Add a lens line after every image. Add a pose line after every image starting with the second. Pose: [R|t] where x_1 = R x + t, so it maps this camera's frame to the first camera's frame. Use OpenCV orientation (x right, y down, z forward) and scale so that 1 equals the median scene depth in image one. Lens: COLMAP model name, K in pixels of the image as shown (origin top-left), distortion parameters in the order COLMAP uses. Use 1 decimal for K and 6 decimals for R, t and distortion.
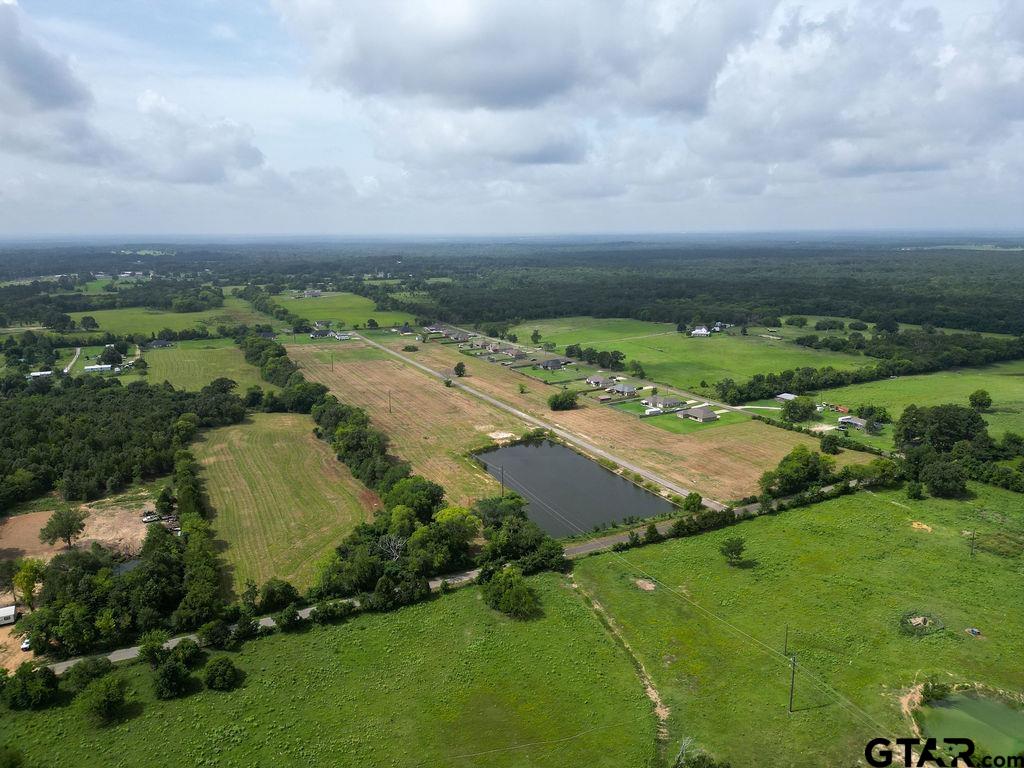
lens RADIAL K [[714.5, 0, 512.0], [0, 714.5, 384.0], [0, 0, 1]] dist [0.084442, -0.092511]
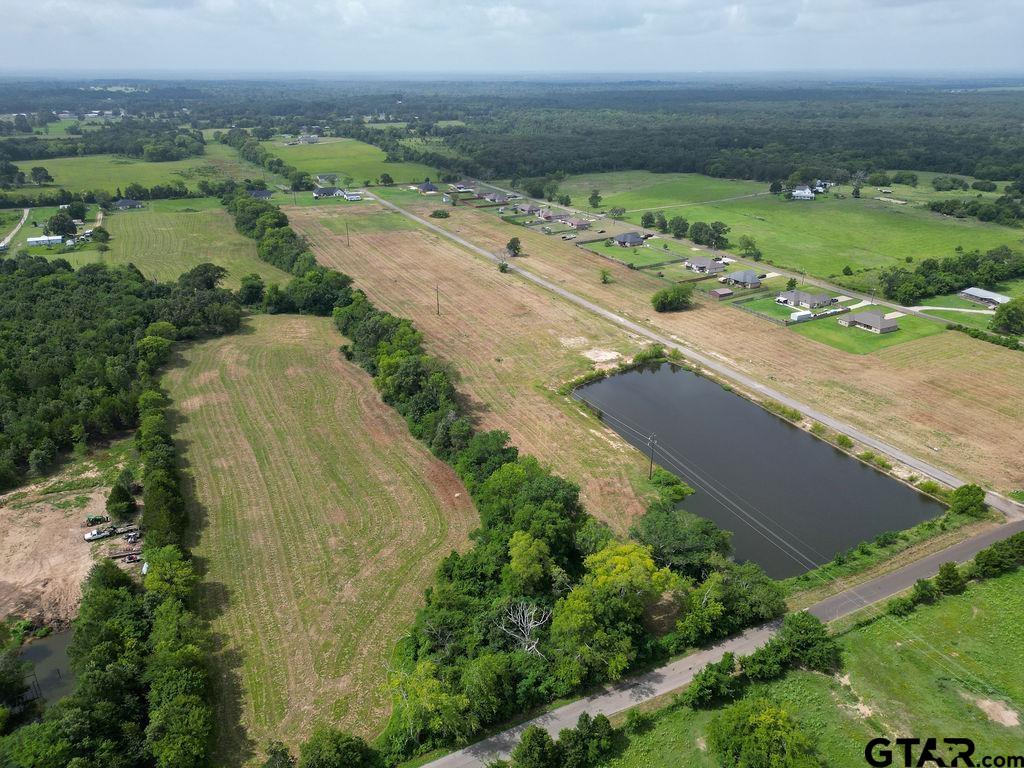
lens RADIAL K [[714.5, 0, 512.0], [0, 714.5, 384.0], [0, 0, 1]] dist [0.084442, -0.092511]
pose [[0.999975, 0.006366, 0.003015, -0.096467], [-0.006840, 0.979861, 0.199565, -0.037081], [-0.001684, -0.199580, 0.979880, 0.266751]]
